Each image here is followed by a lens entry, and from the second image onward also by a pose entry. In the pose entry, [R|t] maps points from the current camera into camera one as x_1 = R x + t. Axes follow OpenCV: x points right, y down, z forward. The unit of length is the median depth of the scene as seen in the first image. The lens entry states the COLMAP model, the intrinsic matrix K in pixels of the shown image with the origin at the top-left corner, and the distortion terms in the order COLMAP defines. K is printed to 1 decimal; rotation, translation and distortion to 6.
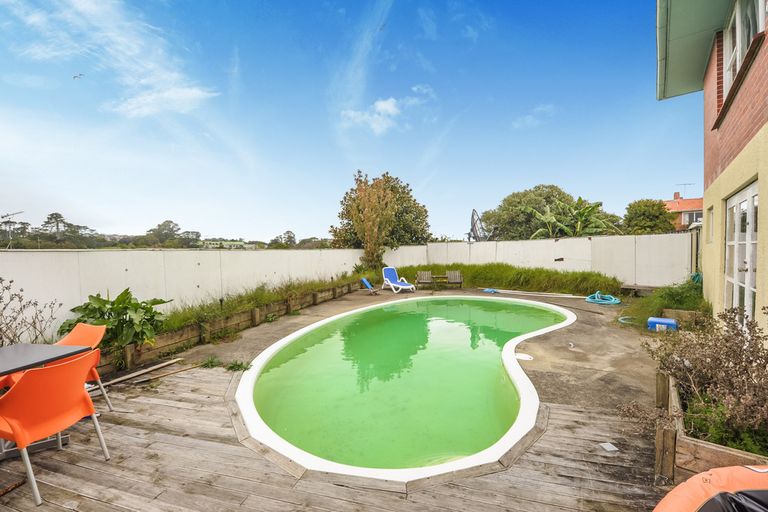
lens RADIAL K [[320.5, 0, 385.7], [0, 320.5, 258.2], [0, 0, 1]] dist [-0.017224, 0.000109]
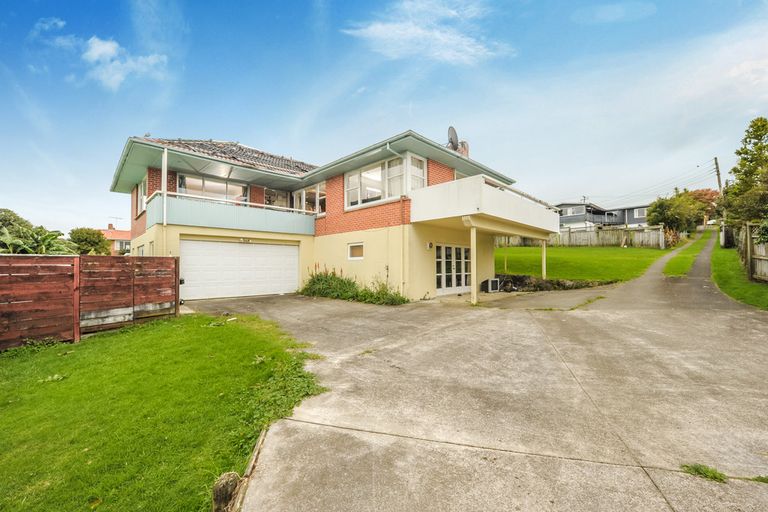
lens RADIAL K [[304.9, 0, 383.8], [0, 304.9, 262.9], [0, 0, 1]] dist [-0.017113, -0.001397]
pose [[0.078718, 0.023671, 0.996616, -0.406394], [0.030630, 0.999189, -0.026151, 0.024641], [-0.996426, 0.032585, 0.077929, -0.389969]]
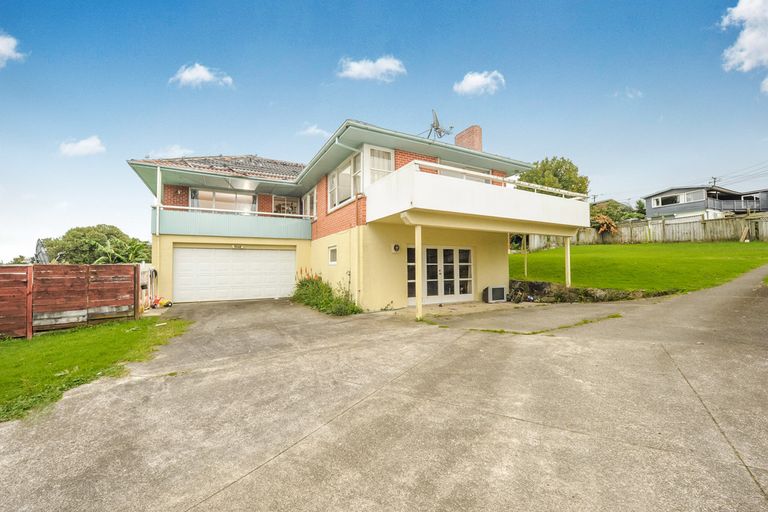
lens RADIAL K [[304.9, 0, 381.0], [0, 304.9, 260.3], [0, 0, 1]] dist [-0.017113, -0.001397]
pose [[0.357765, 0.033766, 0.933201, -0.299147], [0.029256, 0.998450, -0.047343, 0.022871], [-0.933353, 0.044240, 0.356223, -0.598643]]
